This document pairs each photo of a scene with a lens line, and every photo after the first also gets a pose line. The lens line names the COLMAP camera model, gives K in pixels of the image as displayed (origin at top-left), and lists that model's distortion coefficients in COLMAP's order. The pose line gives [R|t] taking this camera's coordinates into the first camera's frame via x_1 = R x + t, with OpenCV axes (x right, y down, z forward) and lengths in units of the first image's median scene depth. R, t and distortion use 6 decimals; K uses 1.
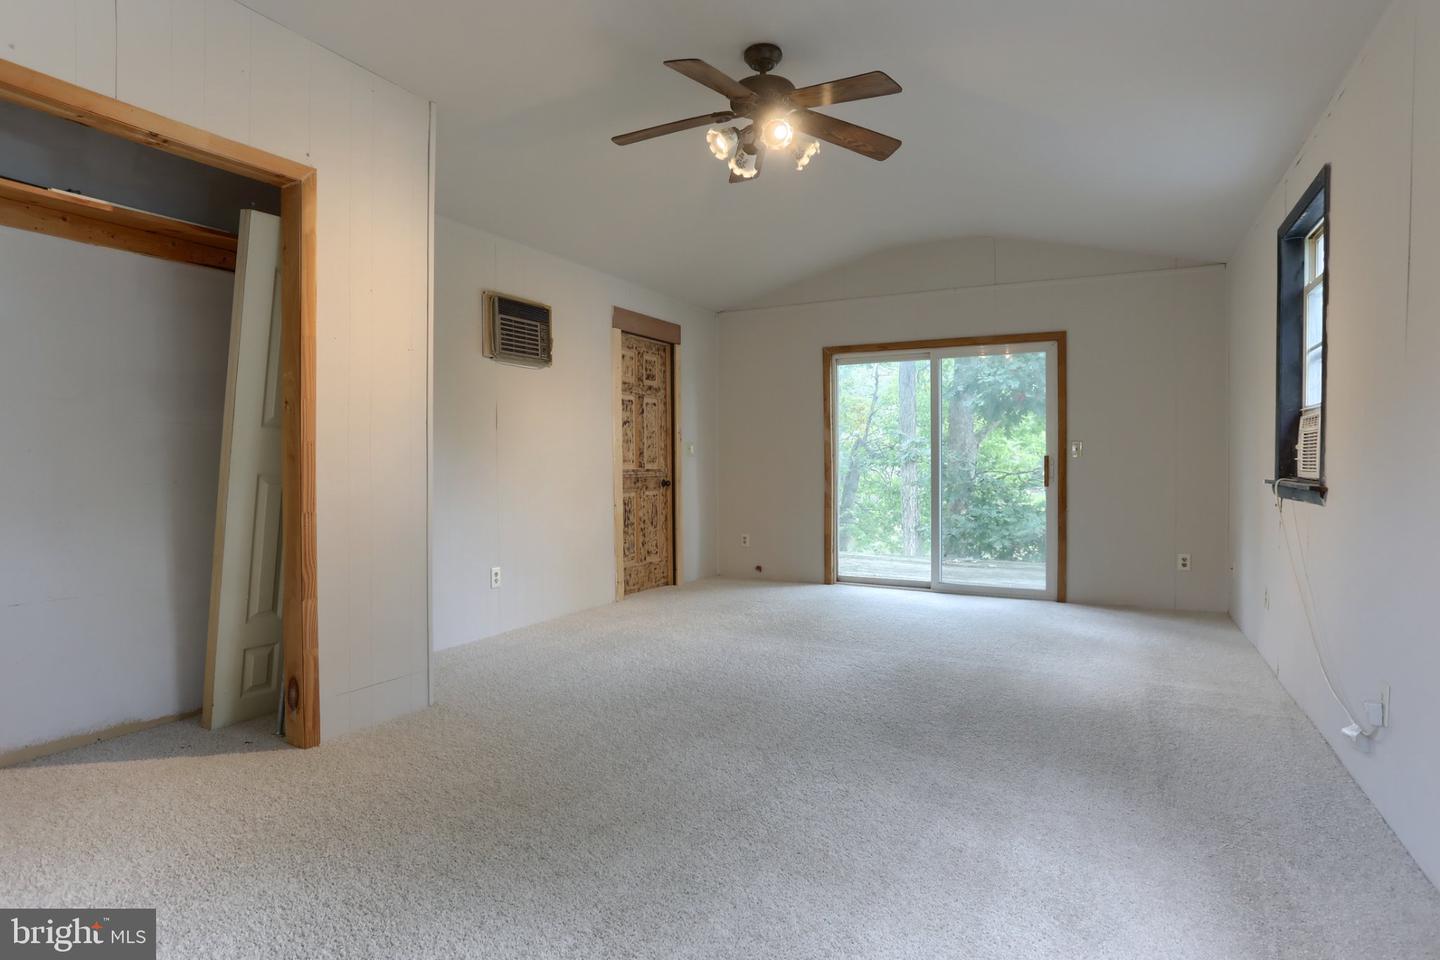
lens RADIAL K [[753.4, 0, 717.9], [0, 753.4, 469.6], [0, 0, 1]] dist [-0.047543, 0.001515]
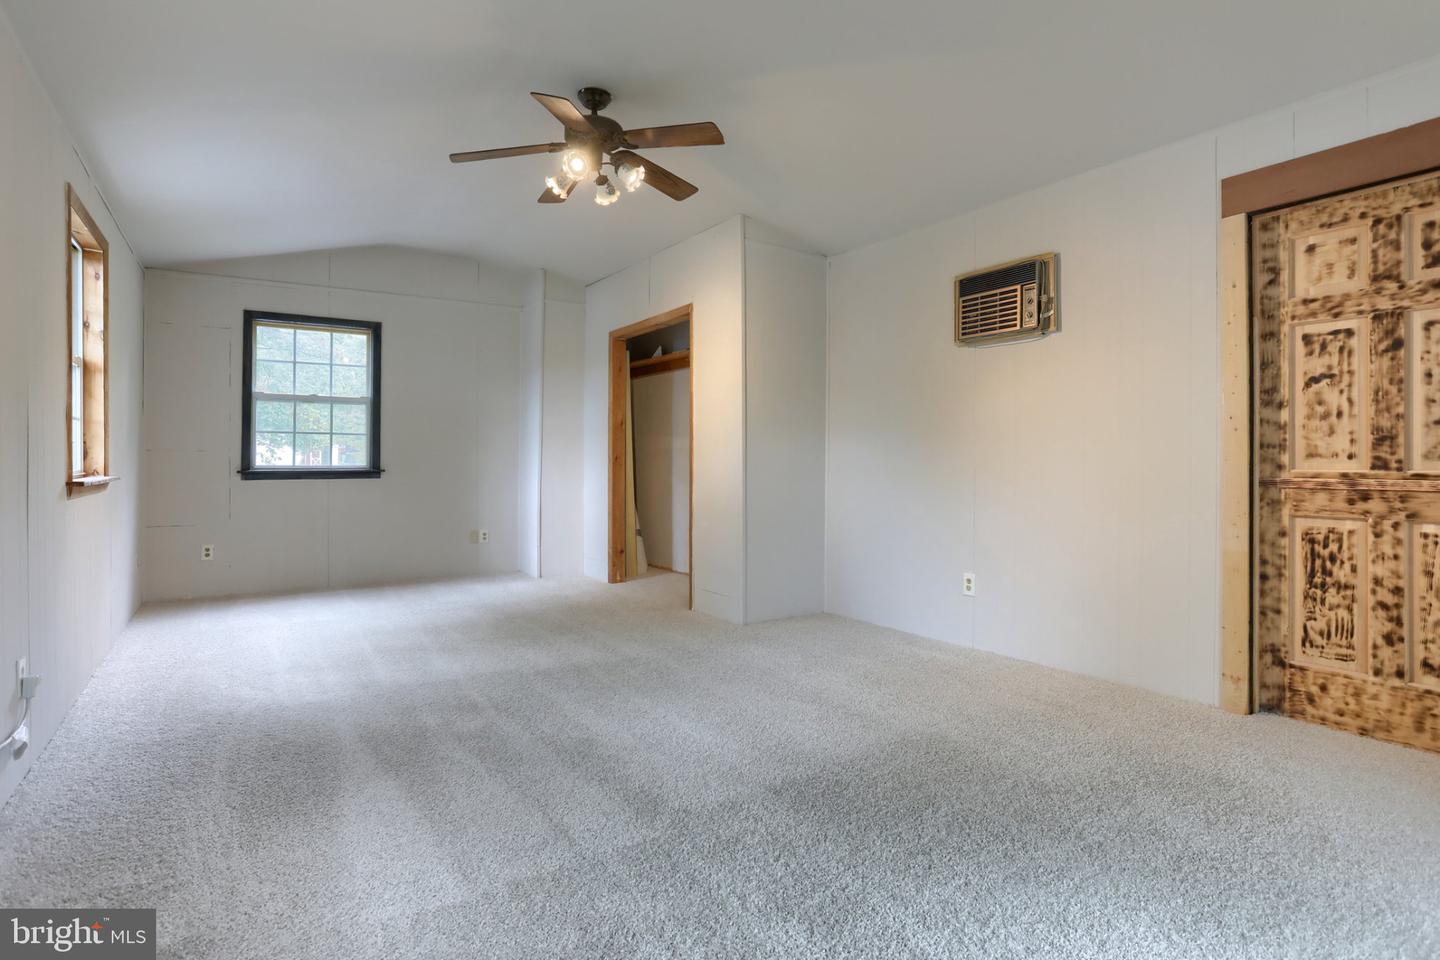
lens RADIAL K [[753.4, 0, 717.9], [0, 753.4, 469.6], [0, 0, 1]] dist [-0.047543, 0.001515]
pose [[-0.491700, 0.008292, -0.870725, 0.472306], [-0.010328, 0.999829, 0.015353, -0.005262], [0.870703, 0.016542, -0.491530, 0.853881]]
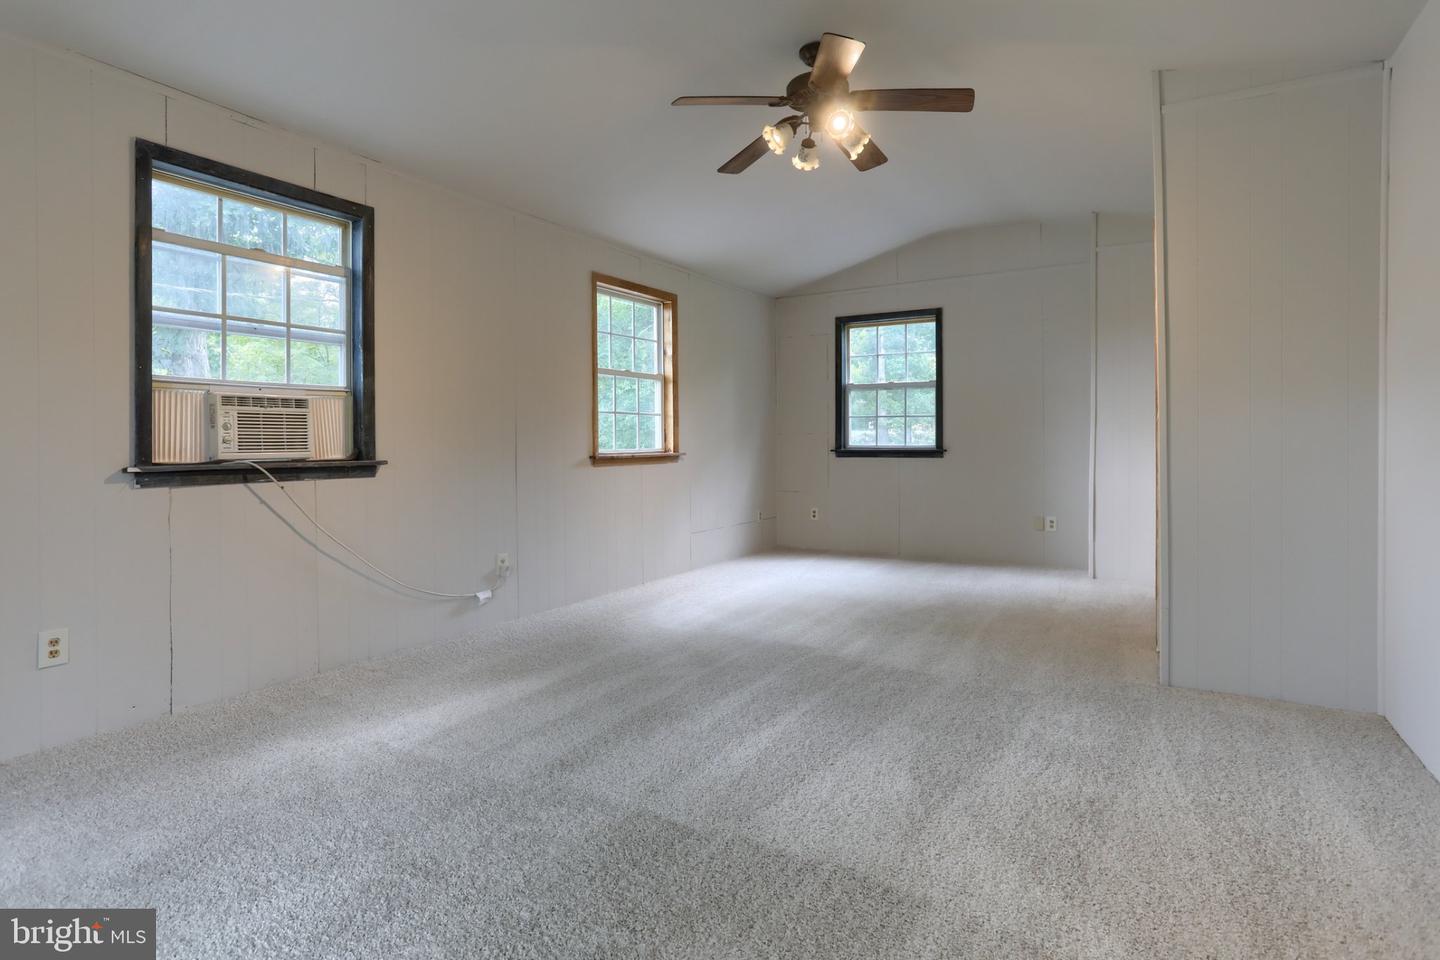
lens RADIAL K [[752.9, 0, 716.5], [0, 752.9, 441.8], [0, 0, 1]] dist [0.000890, 0.000189]
pose [[-0.996926, 0.004503, 0.078225, 0.056342], [0.005547, 0.999898, 0.013134, -0.011292], [-0.078158, 0.013528, -0.996849, 1.036820]]
